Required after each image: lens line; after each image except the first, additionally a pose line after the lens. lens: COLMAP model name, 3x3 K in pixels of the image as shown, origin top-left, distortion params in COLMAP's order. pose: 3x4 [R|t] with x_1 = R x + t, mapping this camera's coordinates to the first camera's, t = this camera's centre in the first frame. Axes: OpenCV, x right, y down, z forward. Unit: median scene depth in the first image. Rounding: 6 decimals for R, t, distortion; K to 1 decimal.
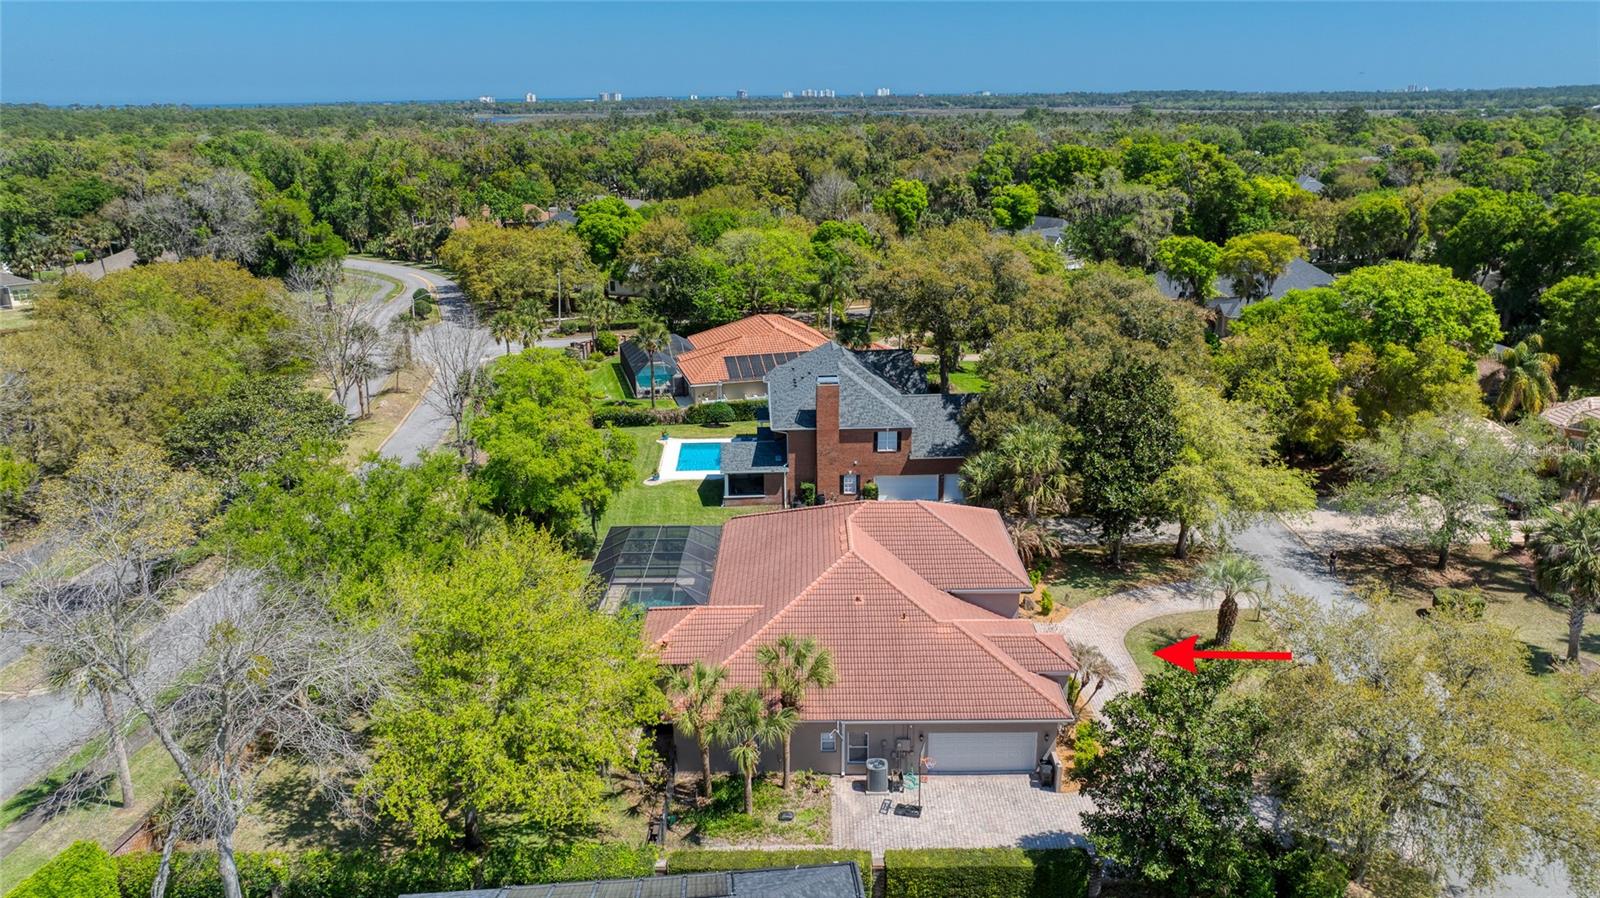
lens RADIAL K [[1123.2, 0, 800.0], [0, 1123.2, 449.0], [0, 0, 1]] dist [-0.011173, 0.002794]
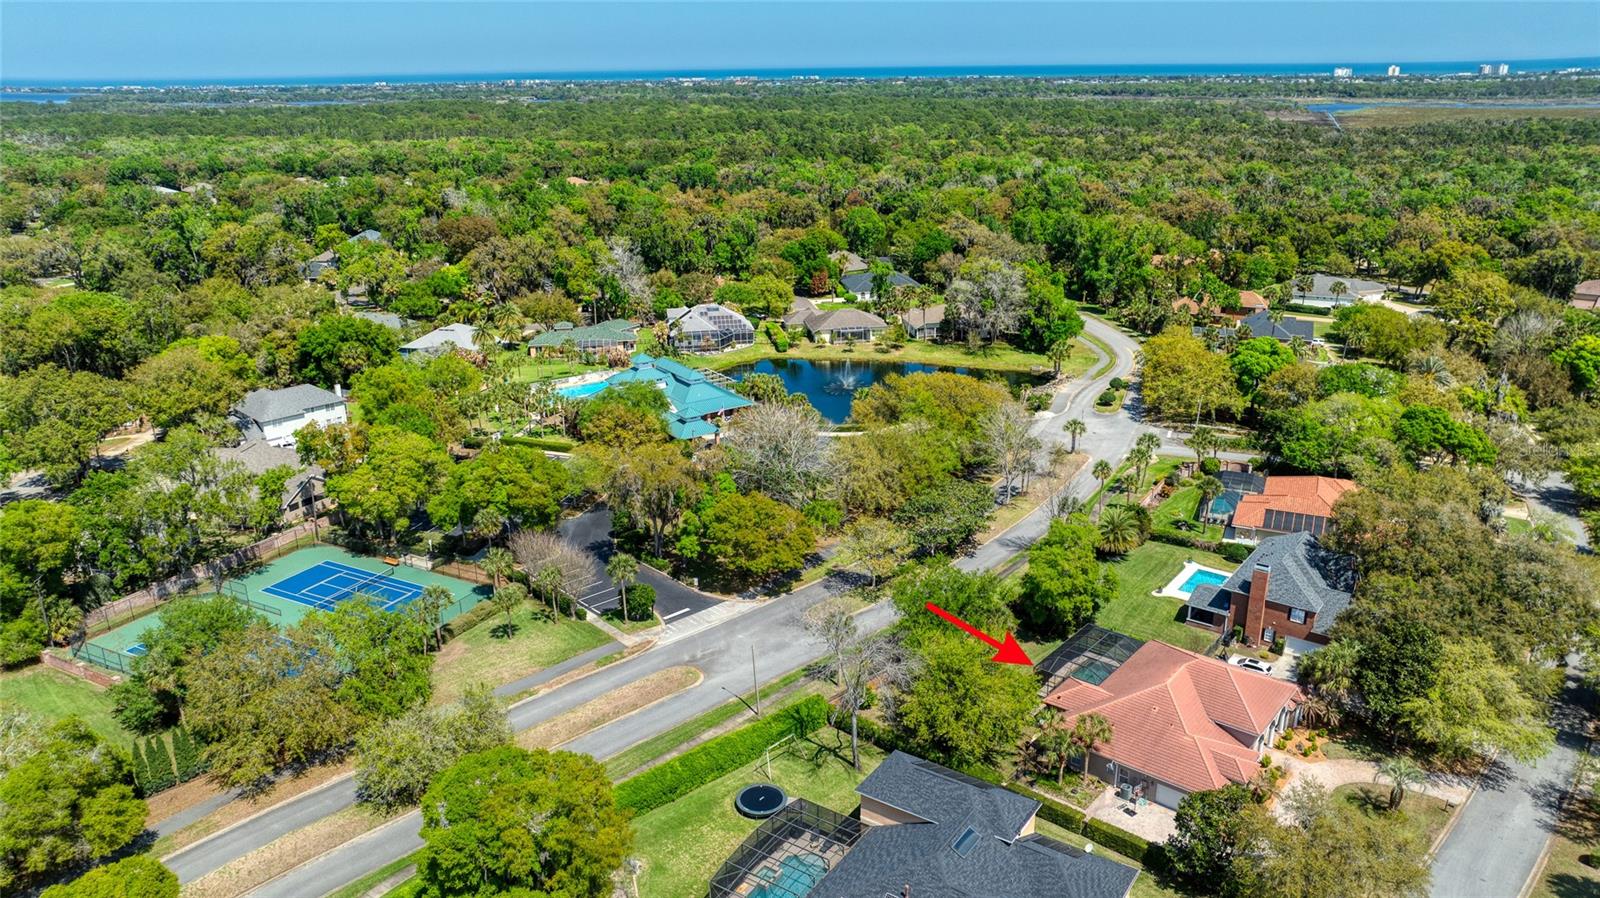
lens RADIAL K [[1123.2, 0, 800.0], [0, 1123.2, 449.0], [0, 0, 1]] dist [-0.011173, 0.002794]
pose [[0.766205, 0.206933, -0.608365, 0.364321], [-0.187190, 0.977547, 0.096752, -0.206821], [0.614727, 0.039748, 0.787738, -0.510397]]
